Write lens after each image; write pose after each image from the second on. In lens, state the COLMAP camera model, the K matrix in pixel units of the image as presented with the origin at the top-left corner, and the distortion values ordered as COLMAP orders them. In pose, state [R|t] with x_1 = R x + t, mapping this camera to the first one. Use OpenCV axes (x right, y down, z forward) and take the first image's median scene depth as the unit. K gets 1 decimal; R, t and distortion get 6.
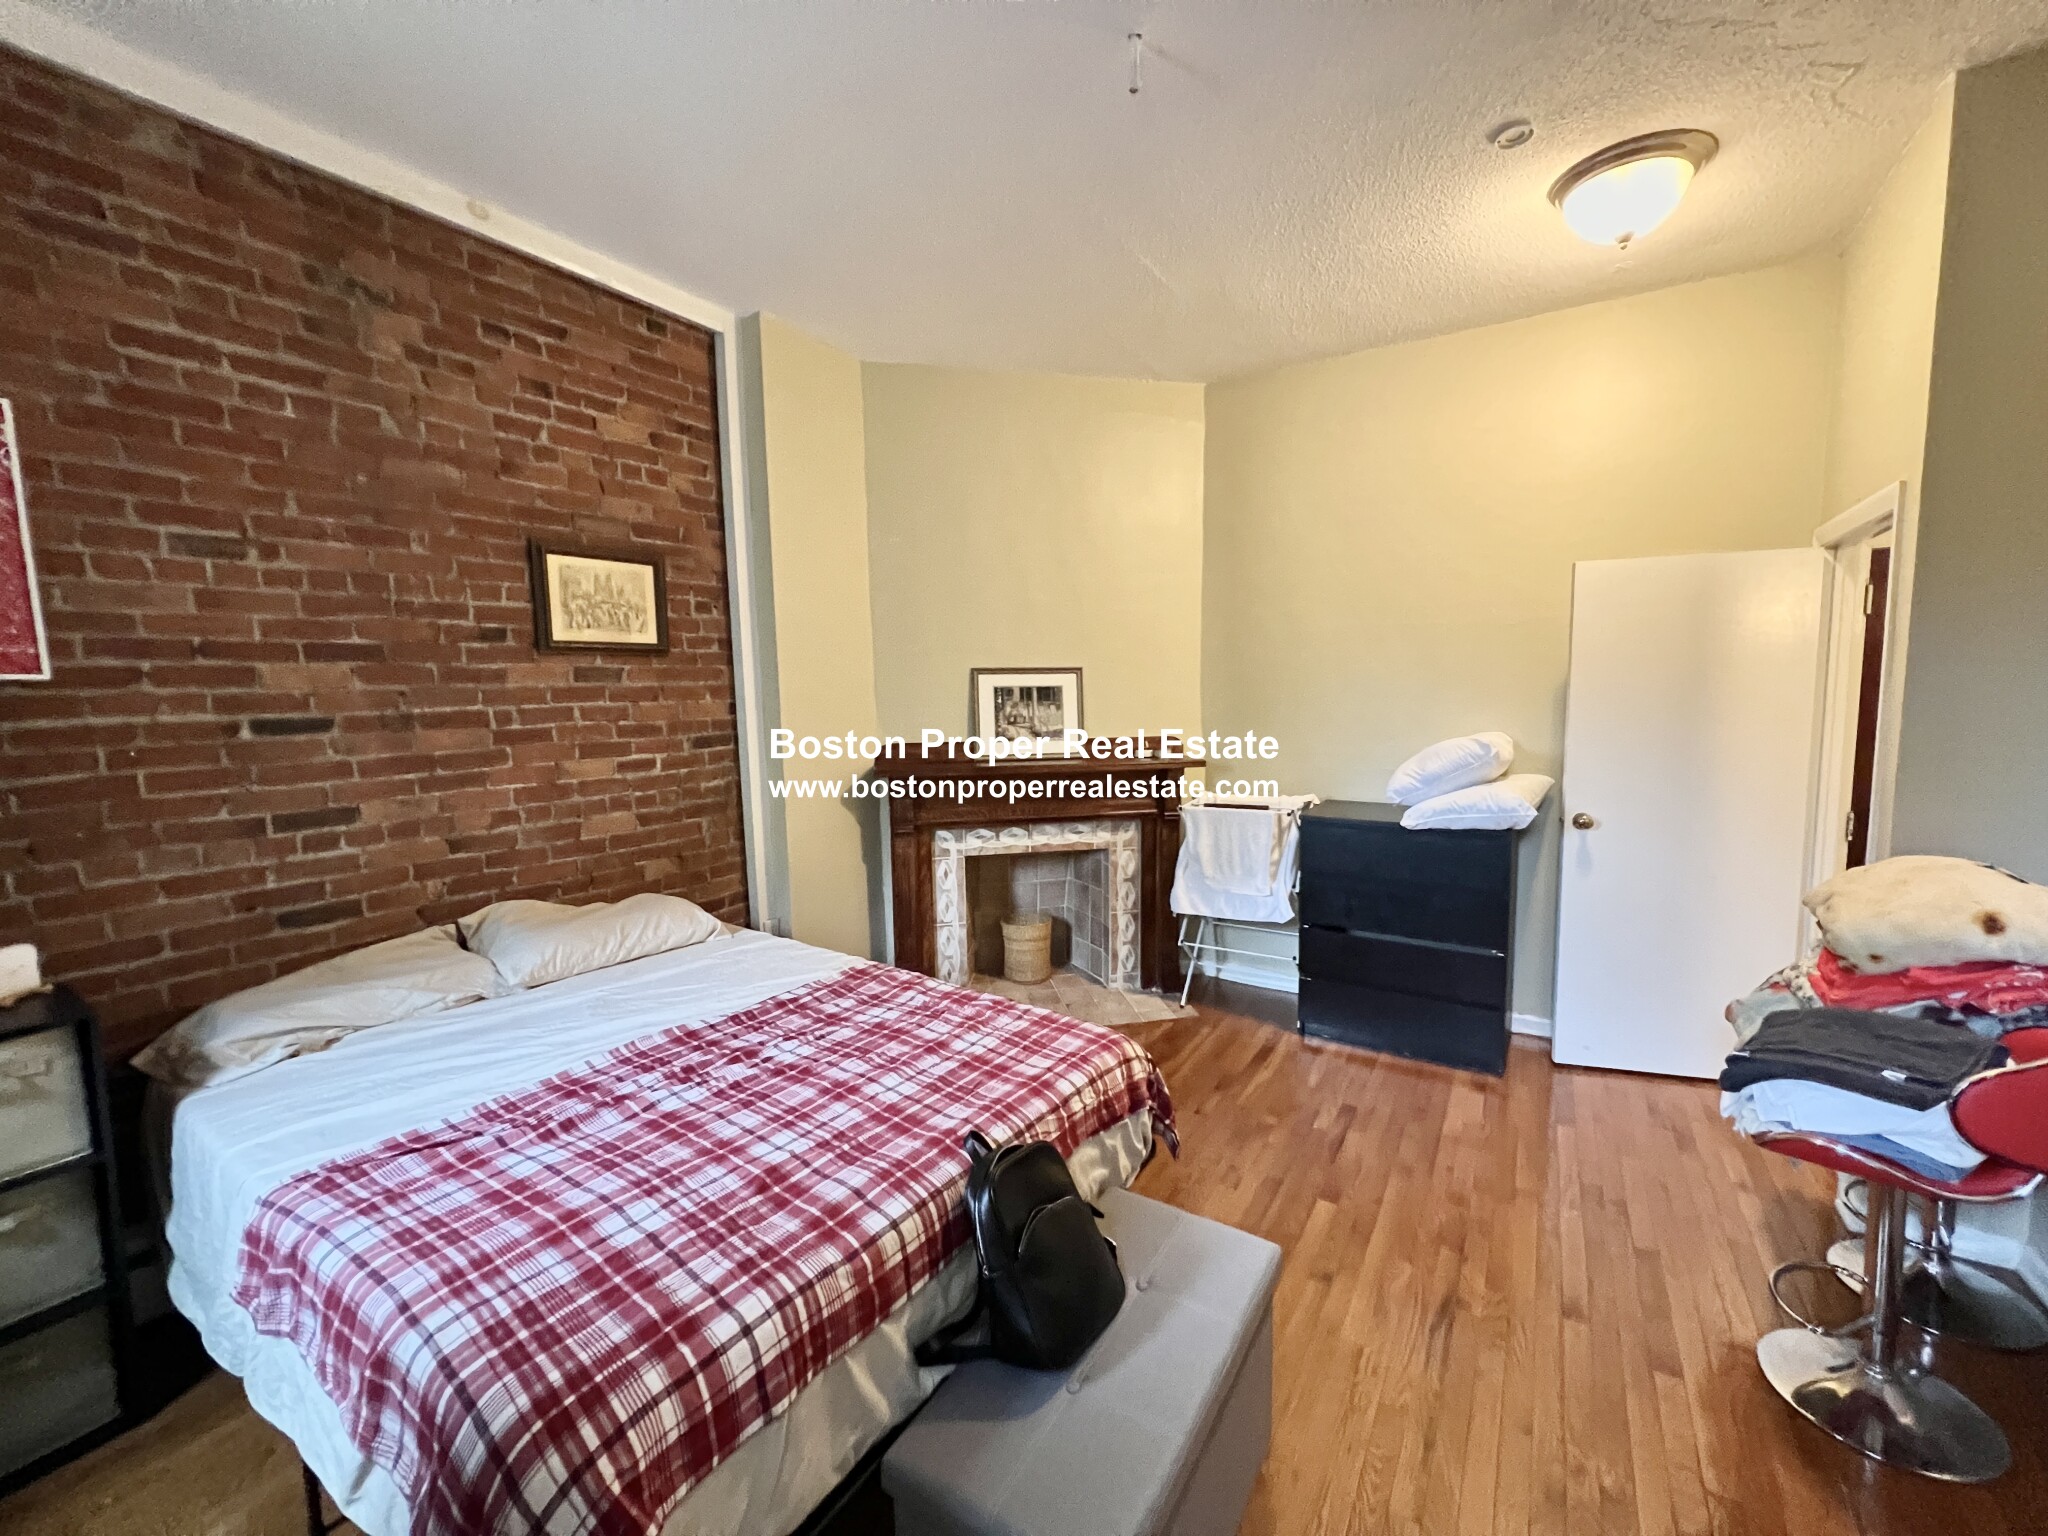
lens RADIAL K [[810.3, 0, 1035.2], [0, 810.3, 767.7], [0, 0, 1]] dist [-0.001629, -0.000013]
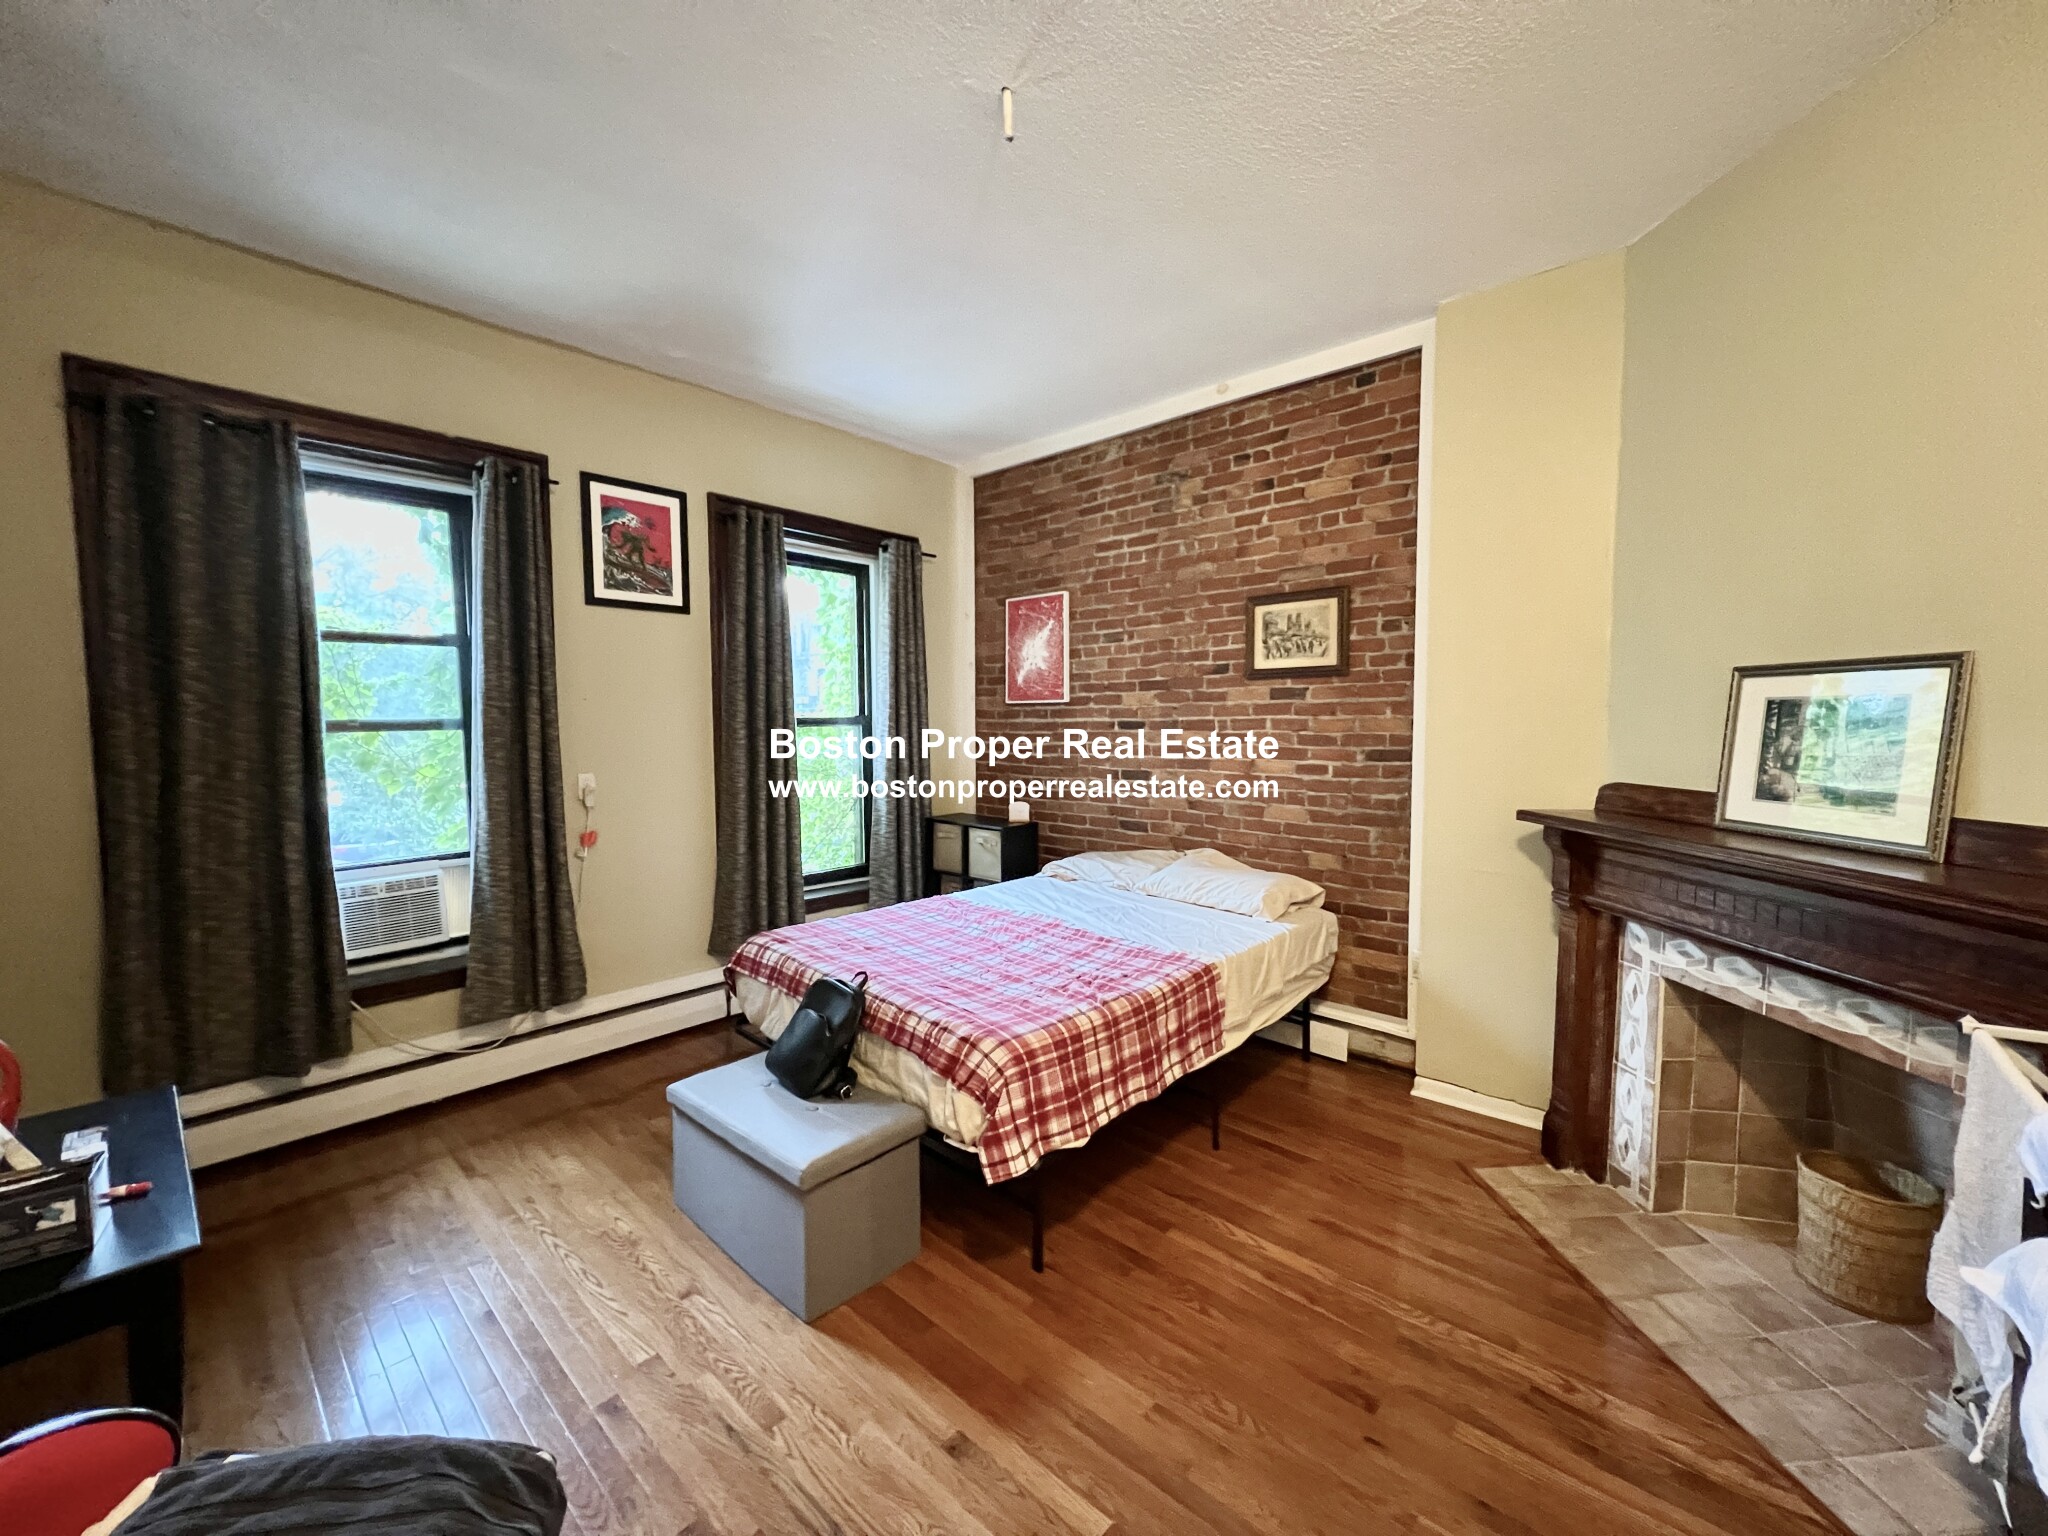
lens RADIAL K [[810.3, 0, 1032.1], [0, 810.3, 768.8], [0, 0, 1]] dist [-0.001629, -0.000013]
pose [[-0.159335, 0.077059, -0.984213, 0.771945], [-0.091209, 0.991536, 0.092398, -0.079230], [0.983002, 0.104491, -0.150958, 0.808839]]
